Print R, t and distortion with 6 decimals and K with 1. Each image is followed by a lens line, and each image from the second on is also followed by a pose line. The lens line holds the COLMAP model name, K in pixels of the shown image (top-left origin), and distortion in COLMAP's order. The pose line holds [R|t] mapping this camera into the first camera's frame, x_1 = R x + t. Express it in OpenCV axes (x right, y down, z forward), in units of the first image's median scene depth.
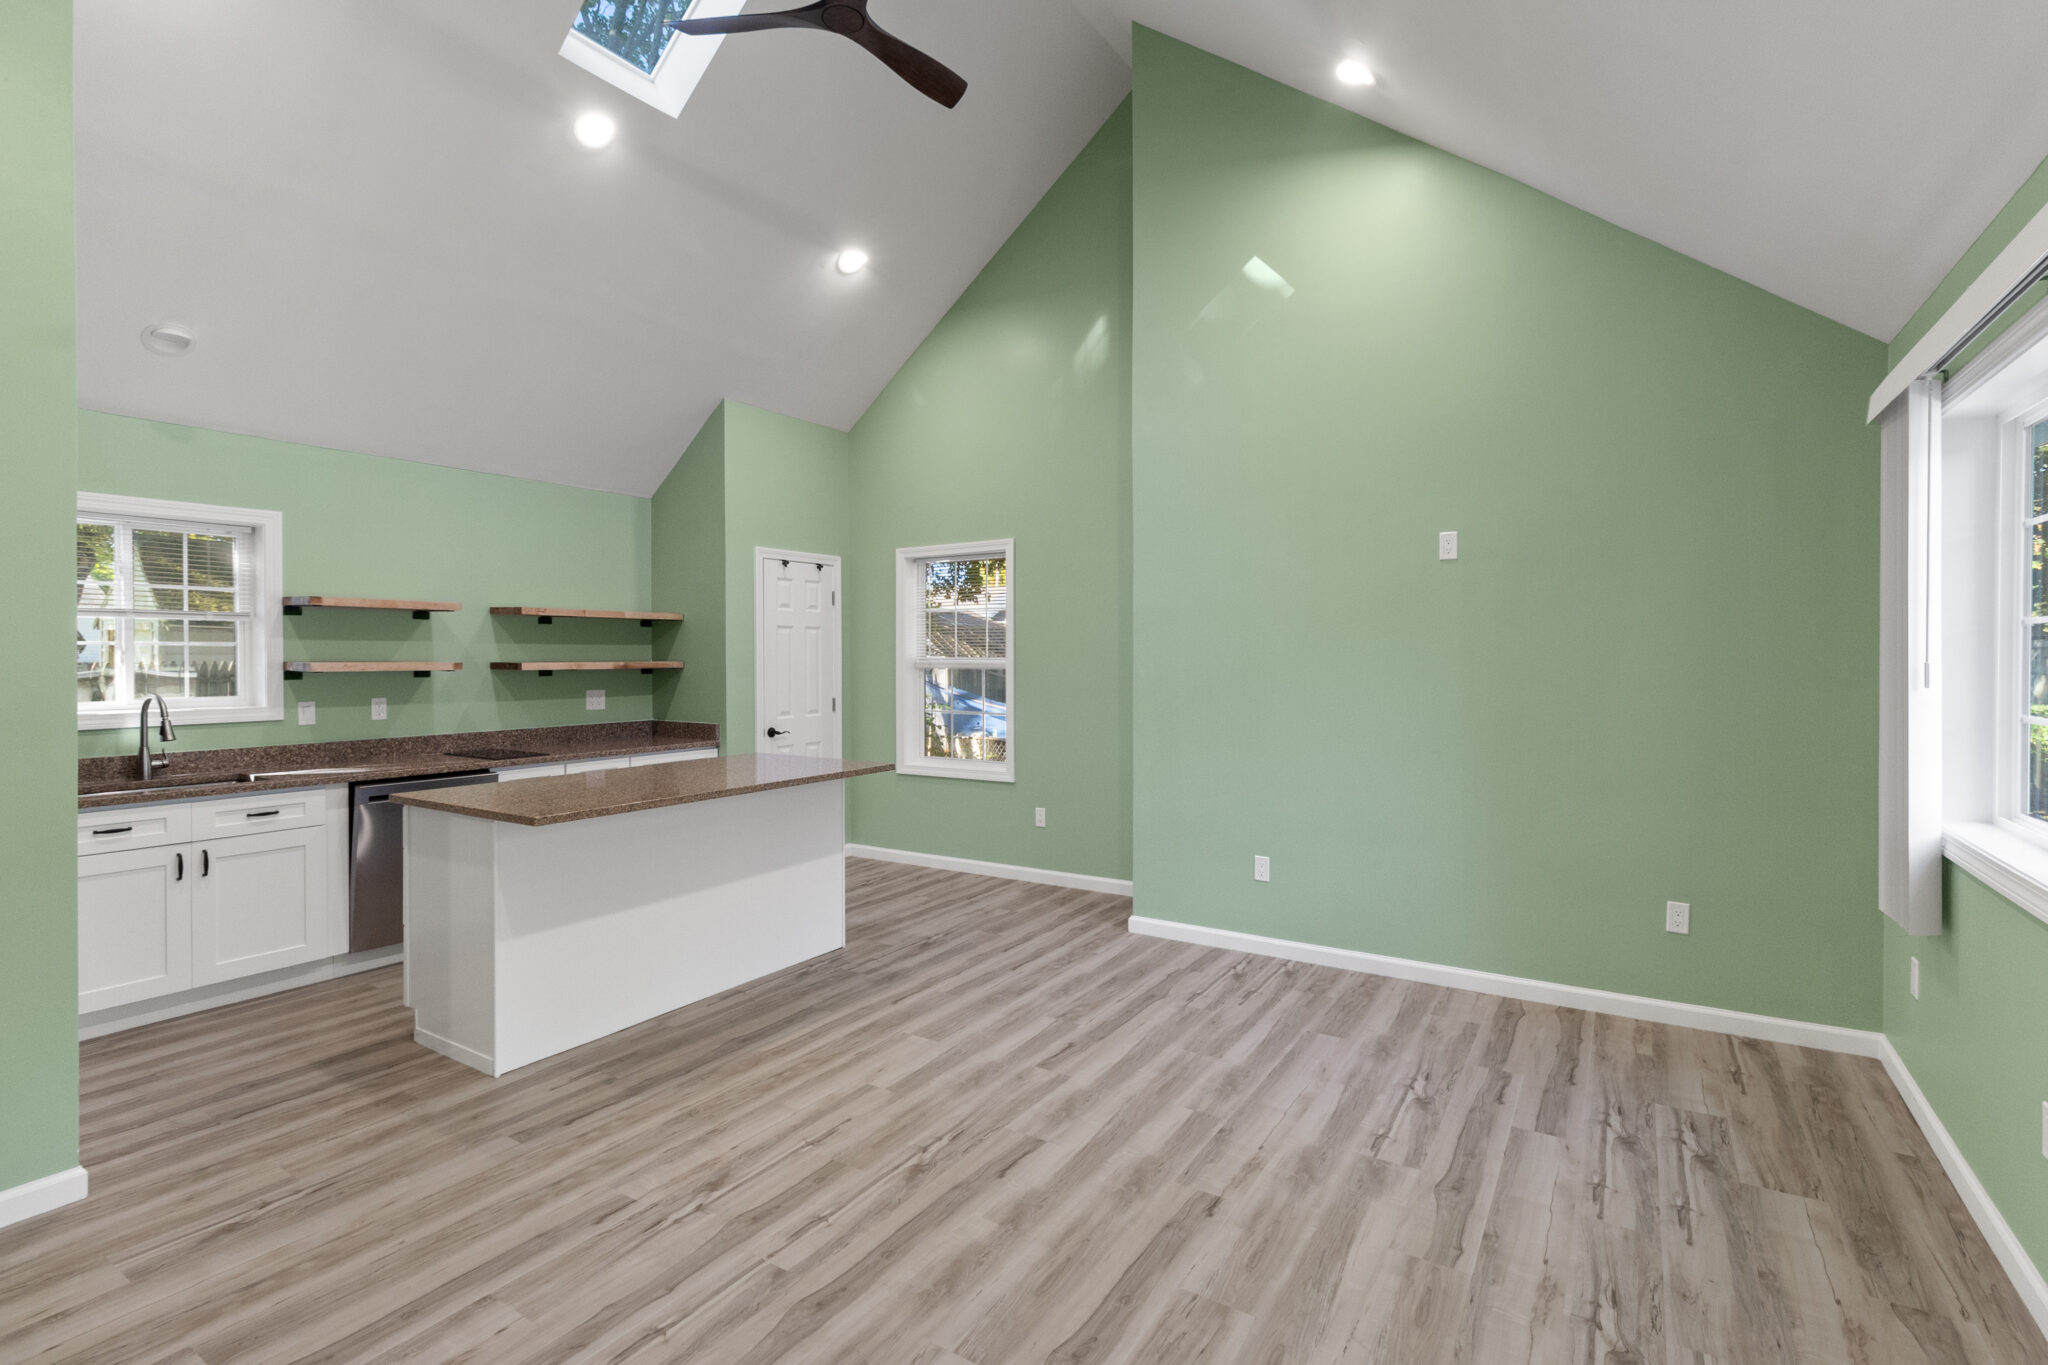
lens RADIAL K [[941.5, 0, 1032.3], [0, 941.5, 660.1], [0, 0, 1]] dist [0.004437, 0.000192]
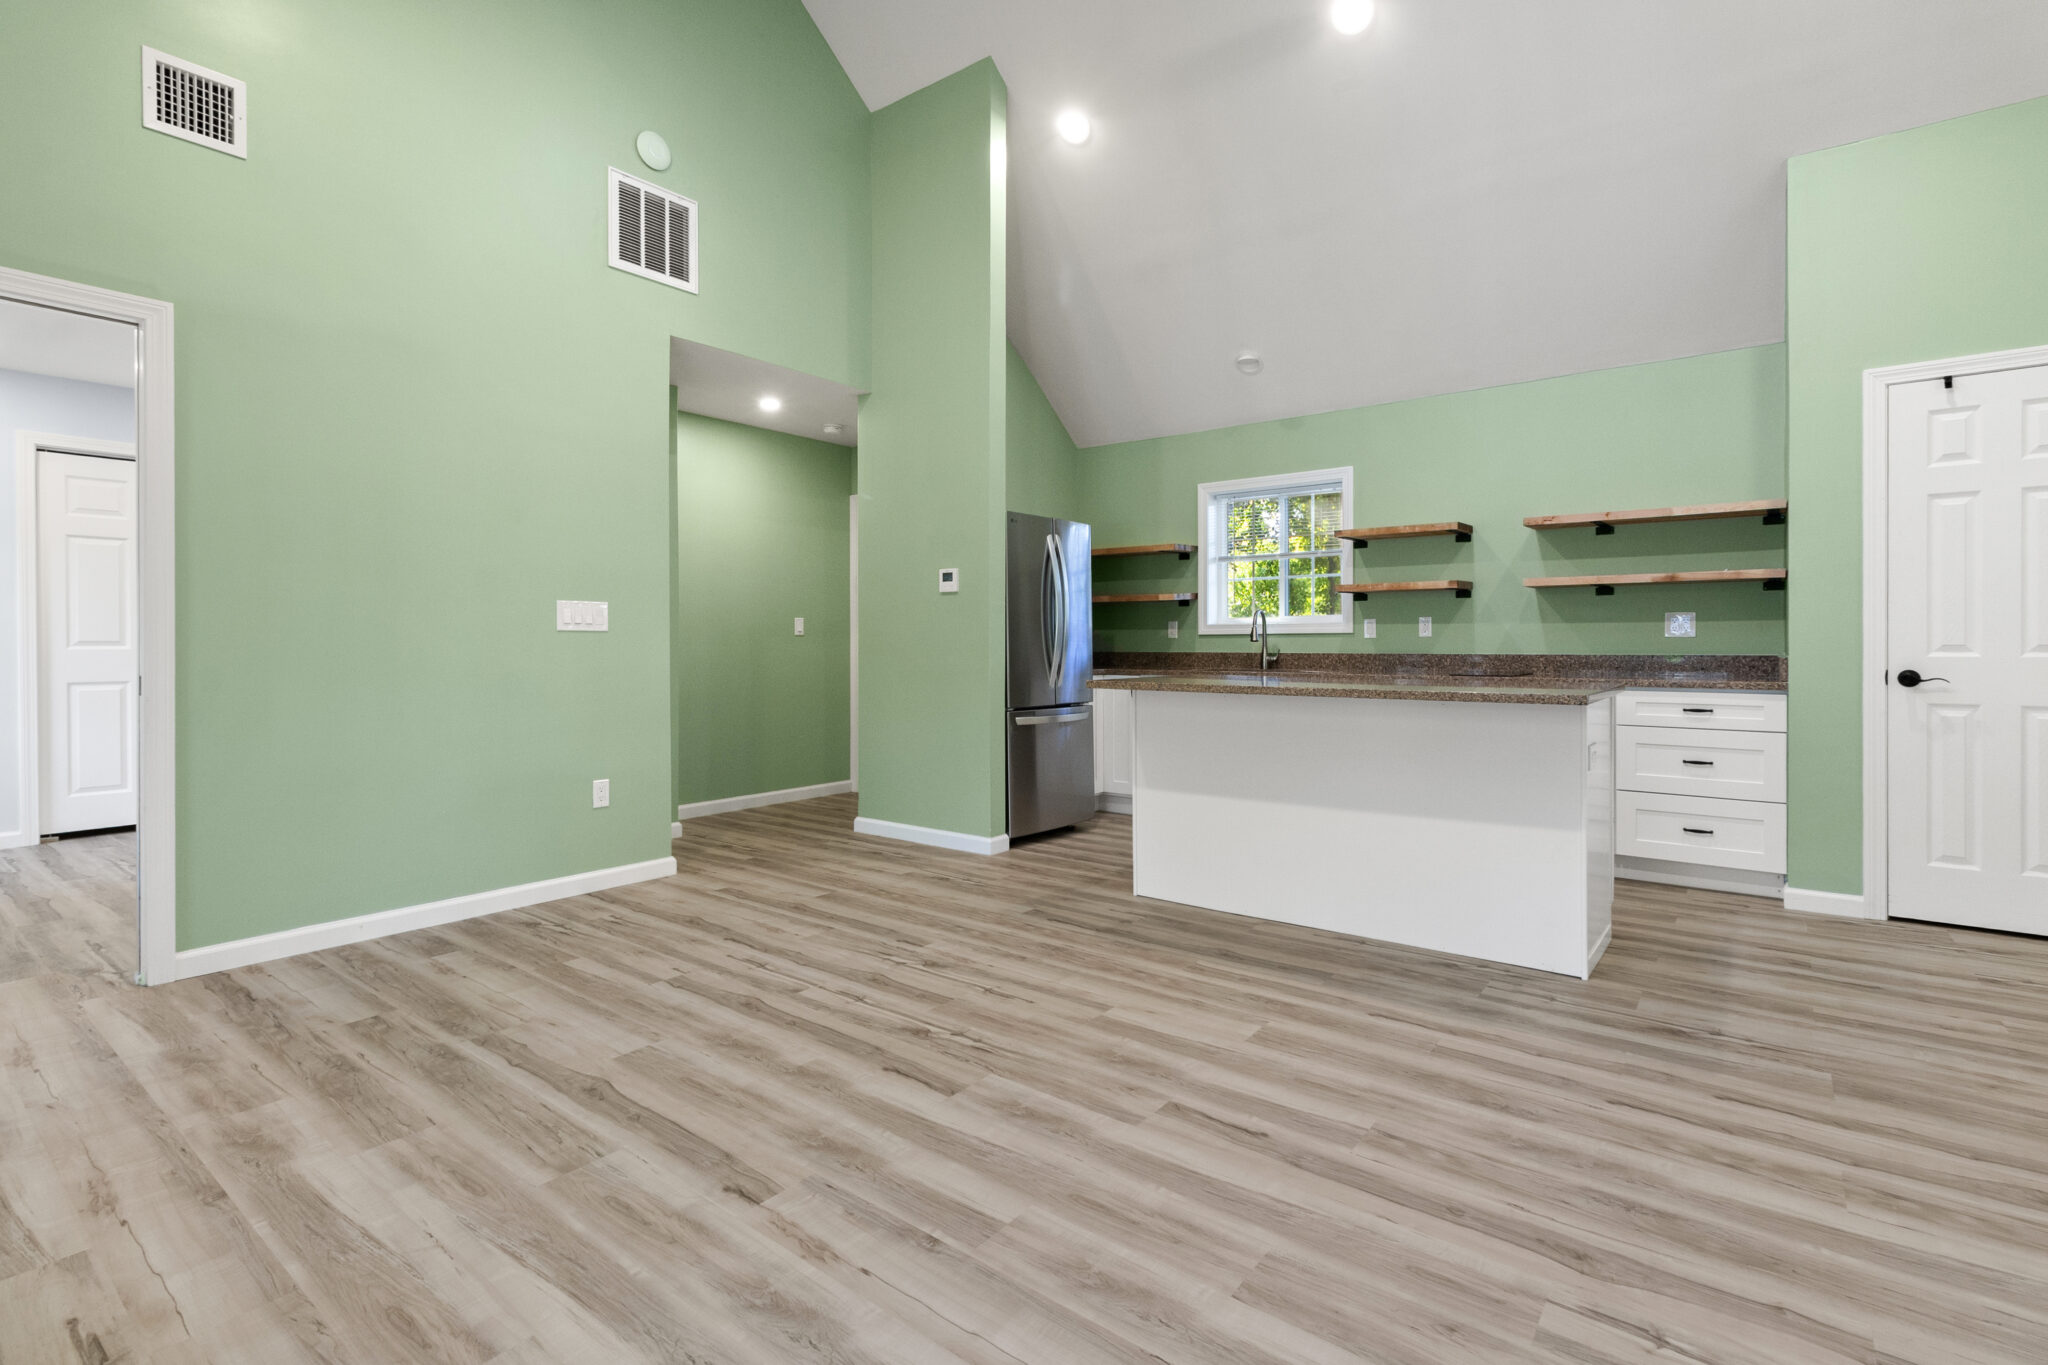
lens RADIAL K [[950.2, 0, 1036.3], [0, 950.2, 648.4], [0, 0, 1]] dist [0.003178, 0.000372]
pose [[-0.088704, 0.007061, -0.996033, 0.529092], [-0.003749, 0.999965, 0.007423, 0.081474], [0.996051, 0.004392, -0.088674, 0.747971]]
